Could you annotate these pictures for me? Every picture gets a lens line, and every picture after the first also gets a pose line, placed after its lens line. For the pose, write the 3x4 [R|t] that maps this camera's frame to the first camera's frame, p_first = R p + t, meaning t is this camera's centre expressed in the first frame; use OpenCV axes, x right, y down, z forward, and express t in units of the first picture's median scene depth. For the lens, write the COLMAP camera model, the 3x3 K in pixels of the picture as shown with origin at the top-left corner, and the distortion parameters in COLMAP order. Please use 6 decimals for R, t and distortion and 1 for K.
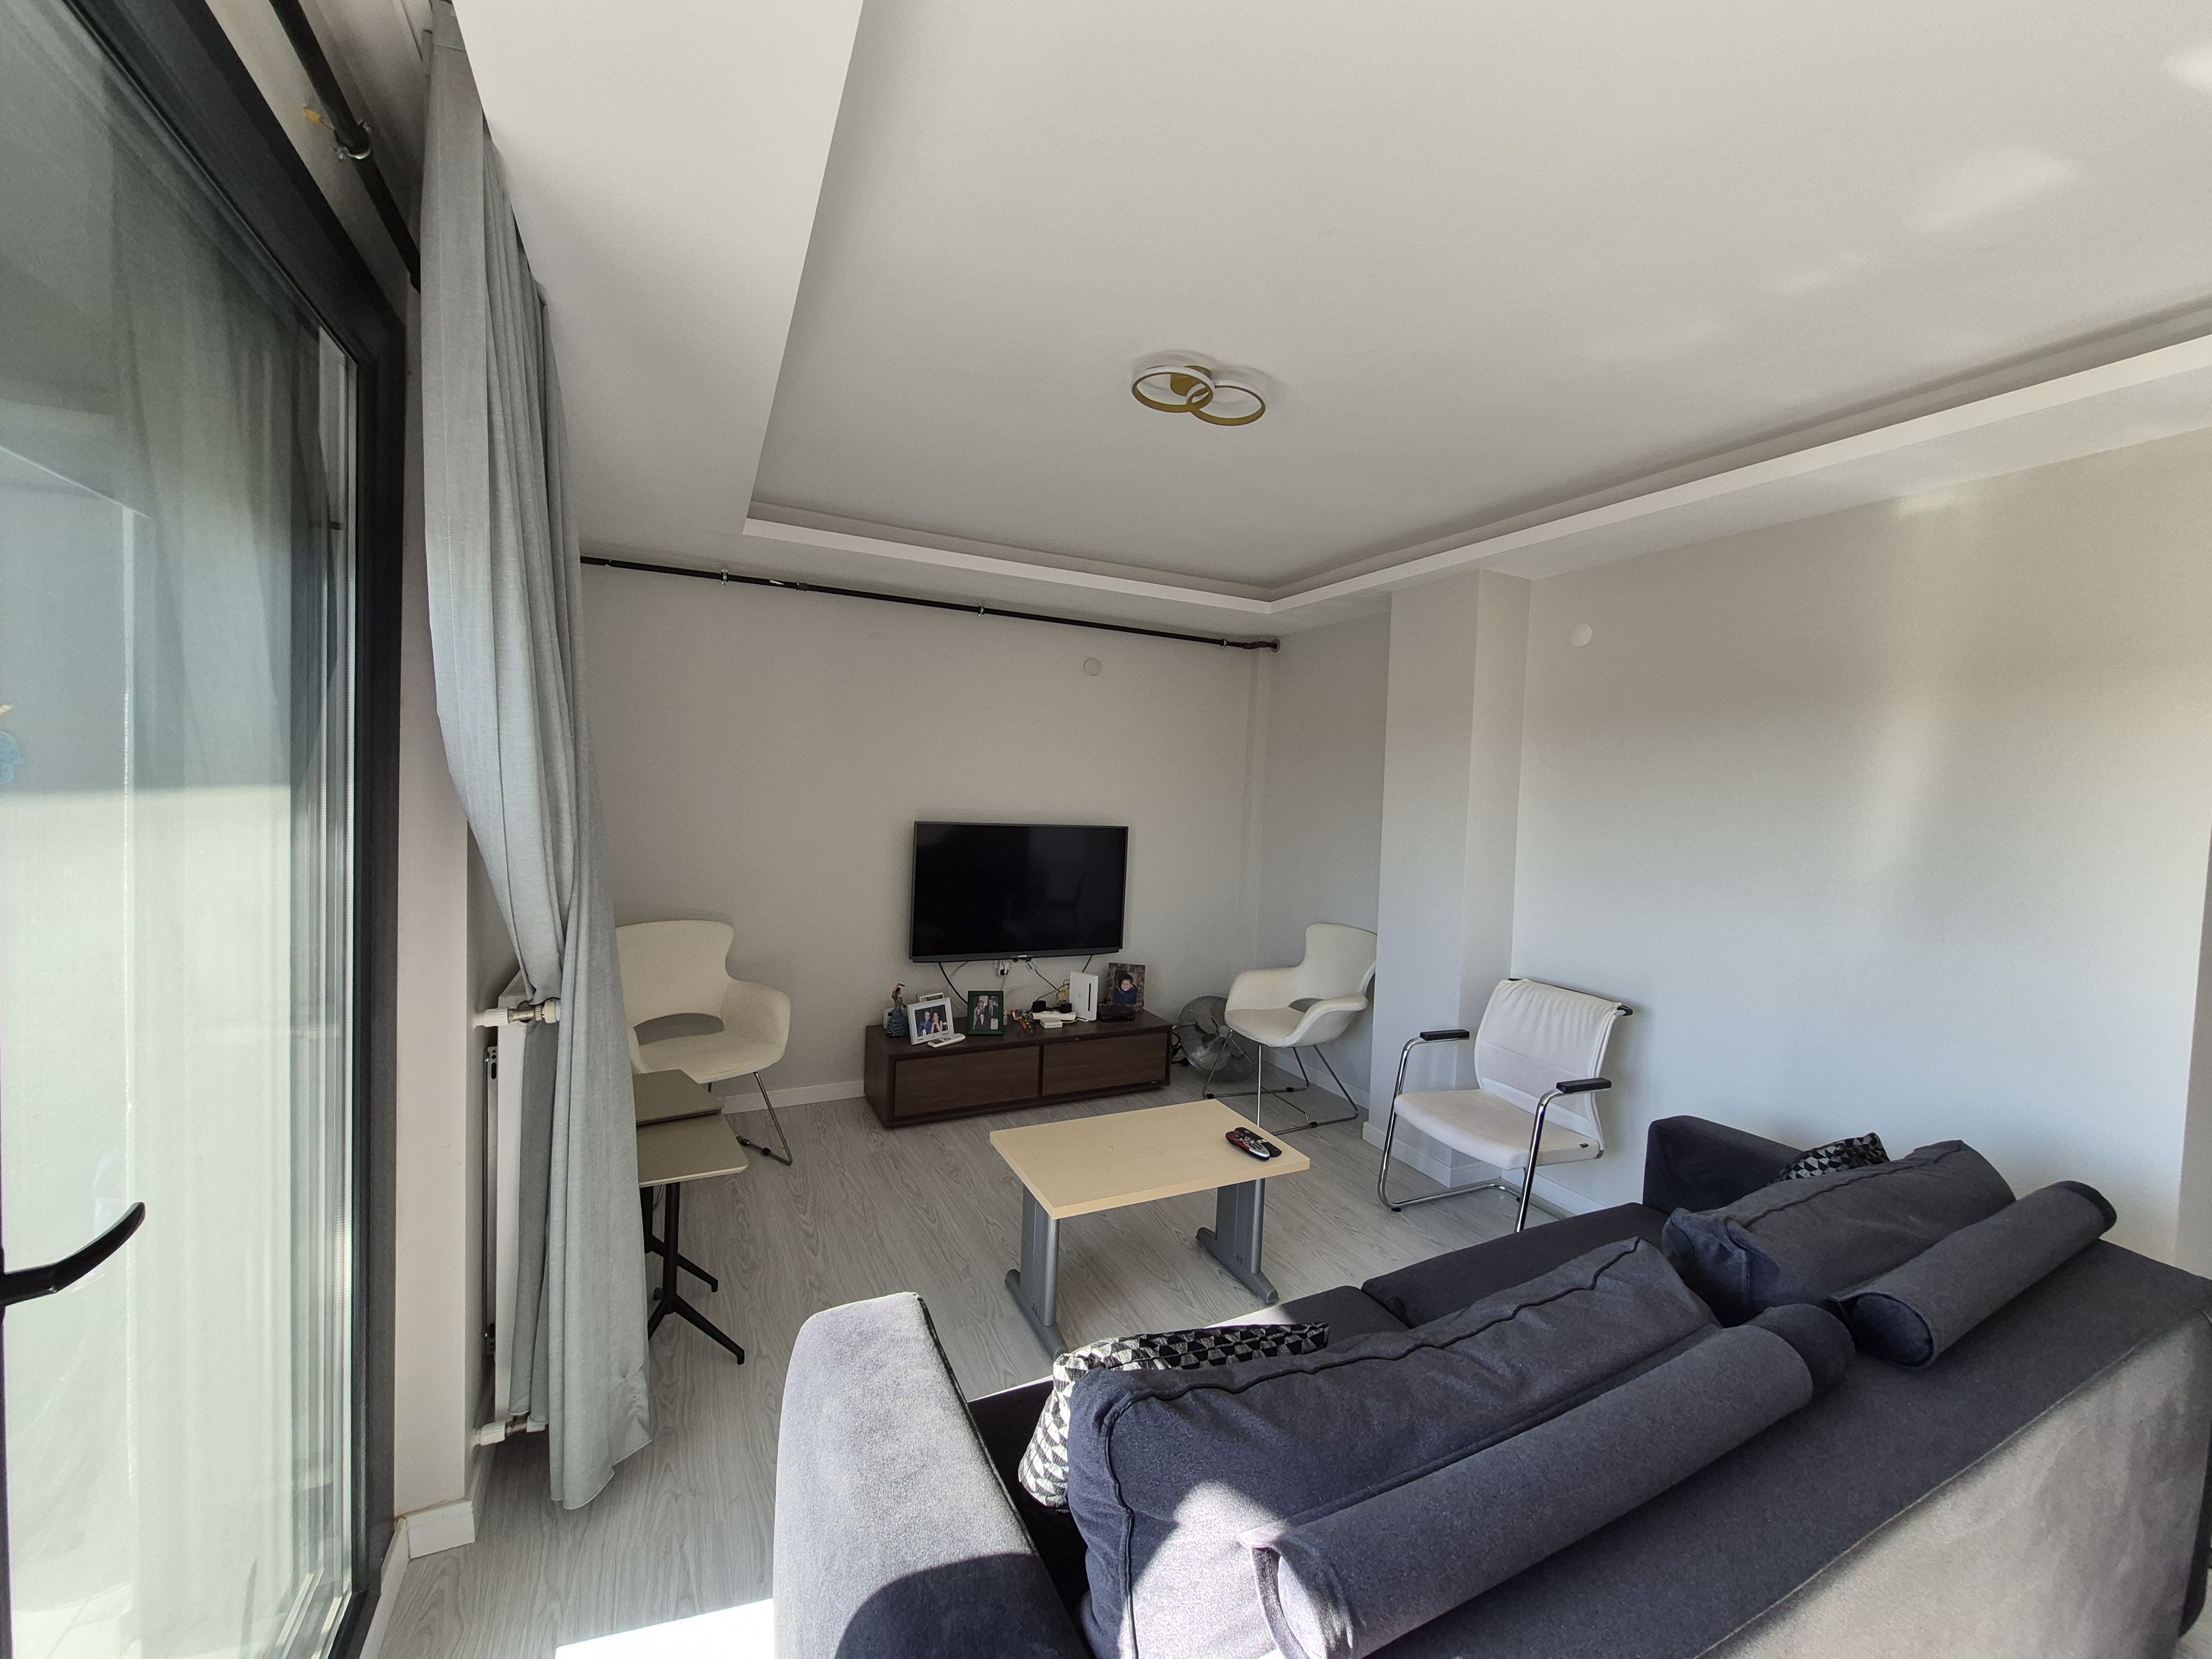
lens RADIAL K [[873.2, 0, 1110.3], [0, 873.2, 829.4], [0, 0, 1]] dist [-0.000428, -0.000004]
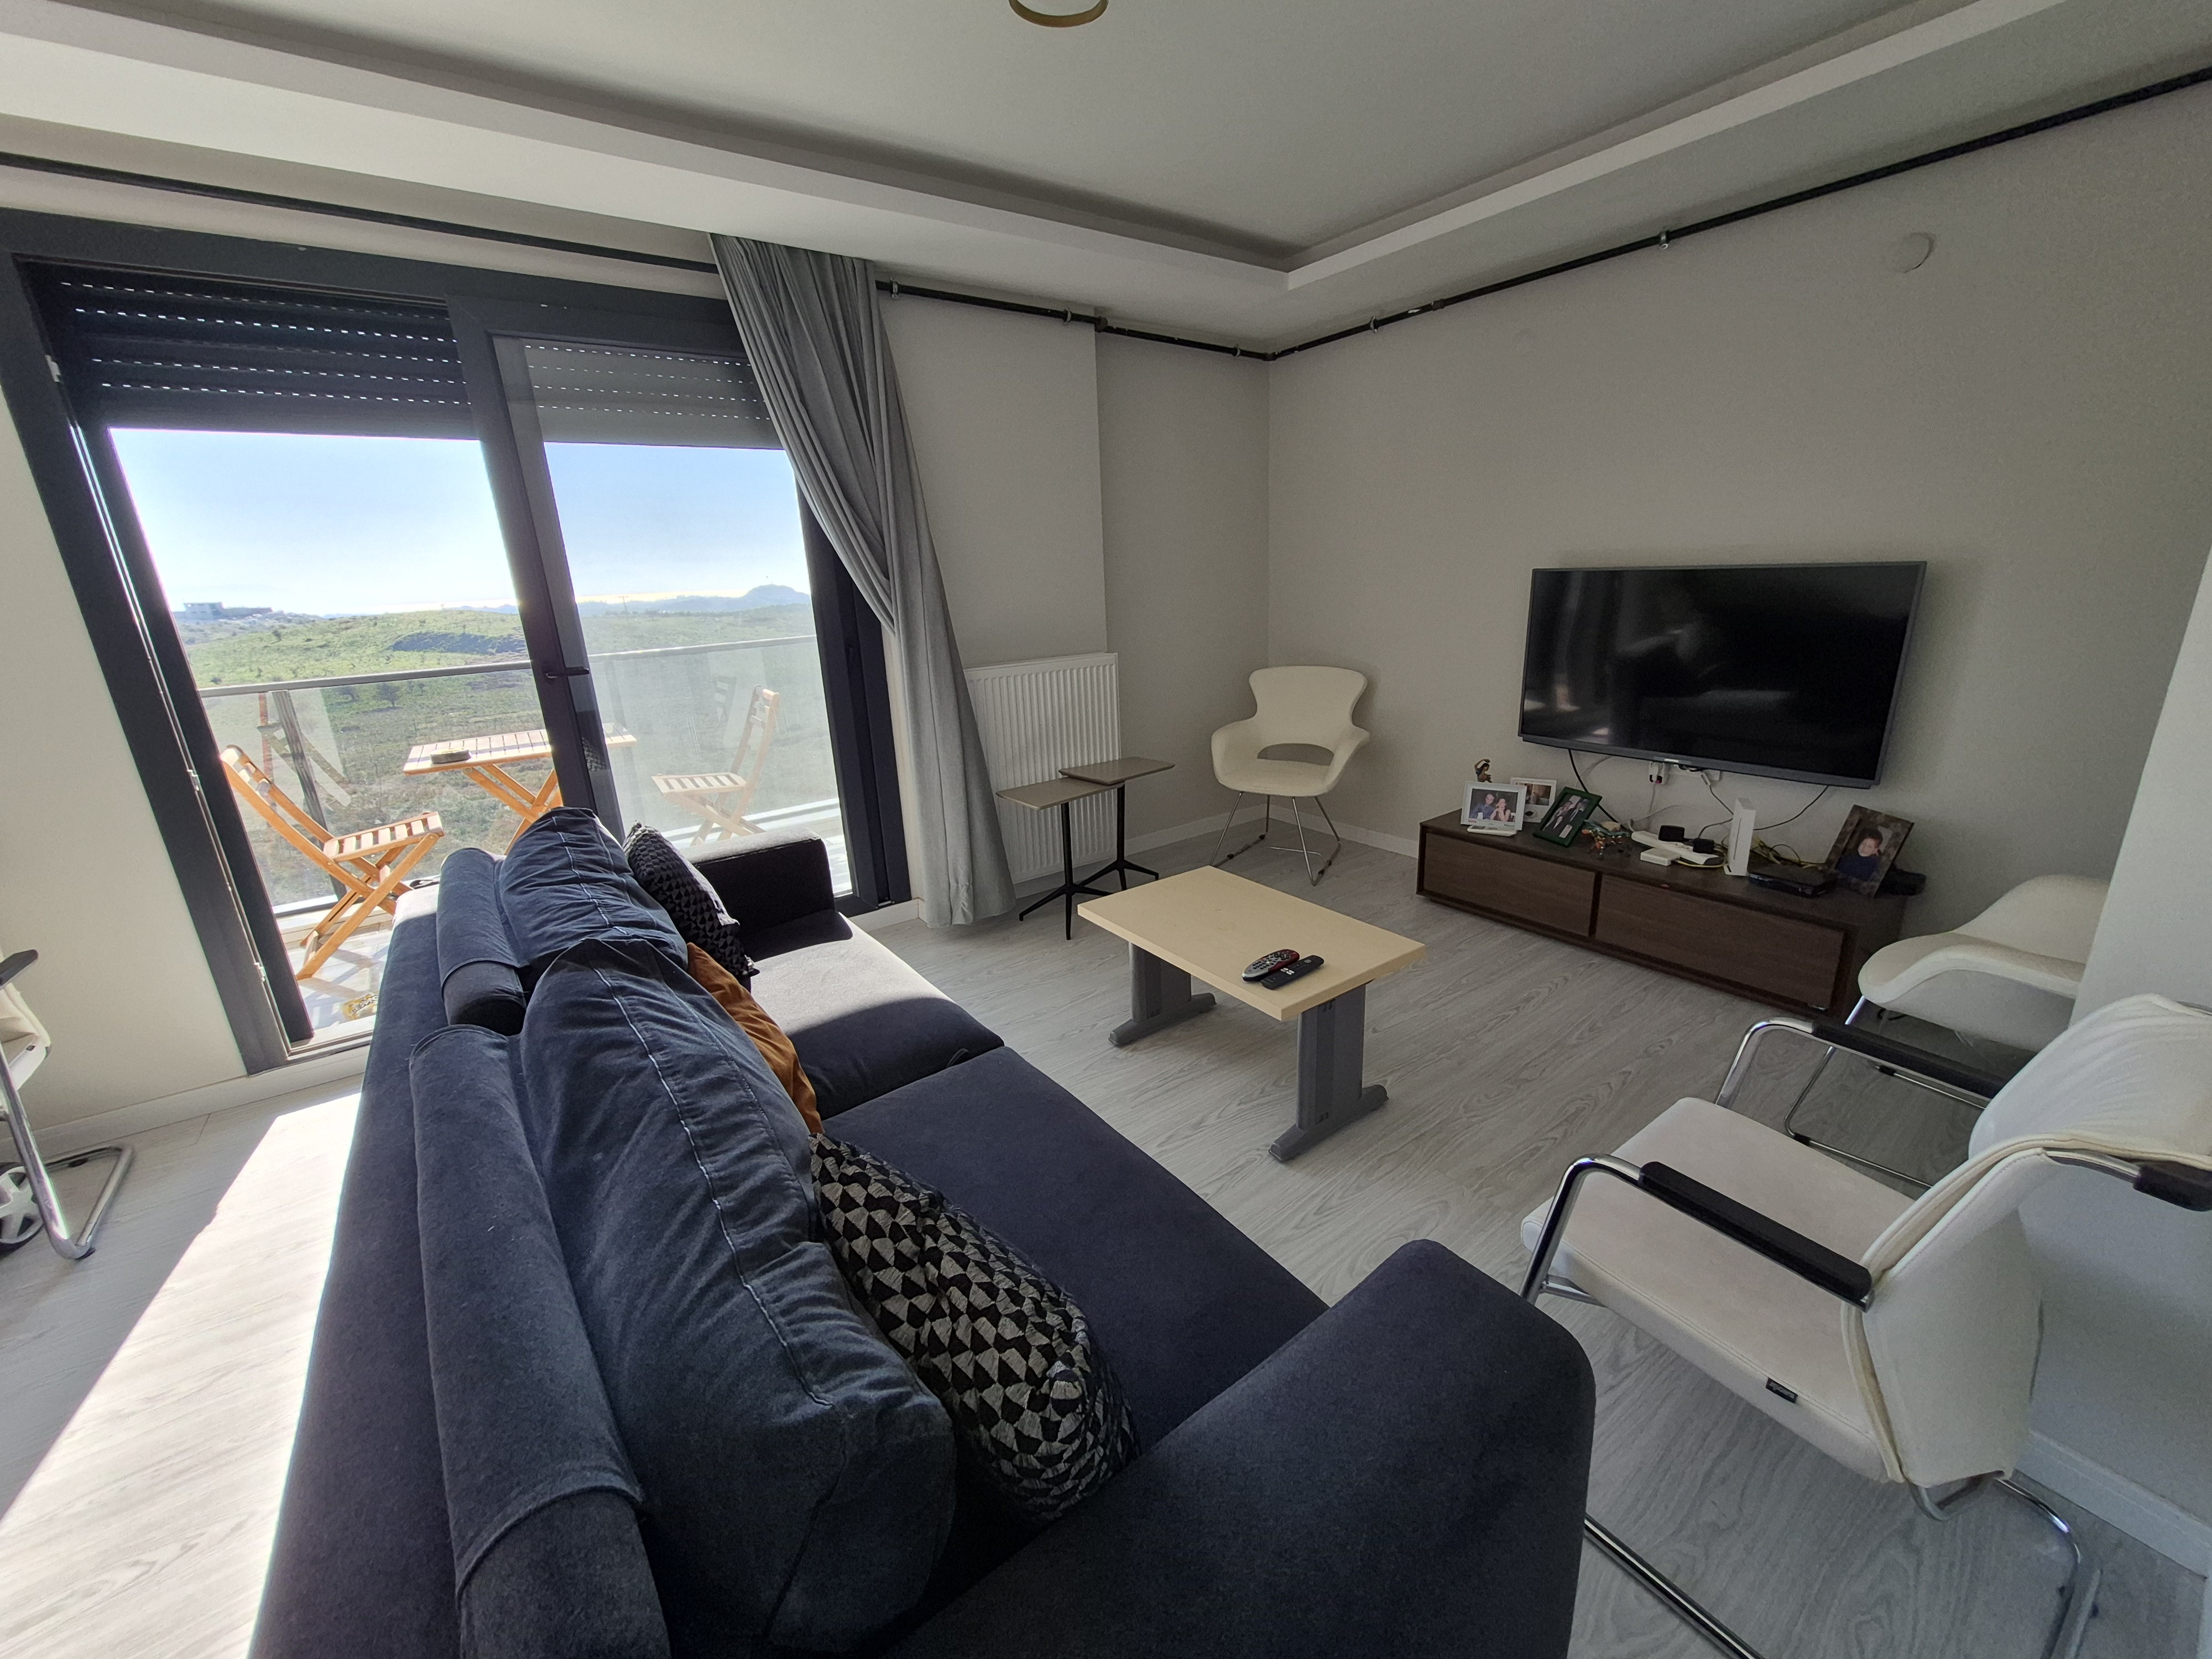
lens RADIAL K [[873.2, 0, 1107.9], [0, 873.2, 820.9], [0, 0, 1]] dist [-0.000428, -0.000004]
pose [[0.157391, 0.235332, -0.959087, 0.541452], [0.009948, 0.970764, 0.239830, 0.019481], [0.987486, -0.047288, 0.150448, 0.458989]]
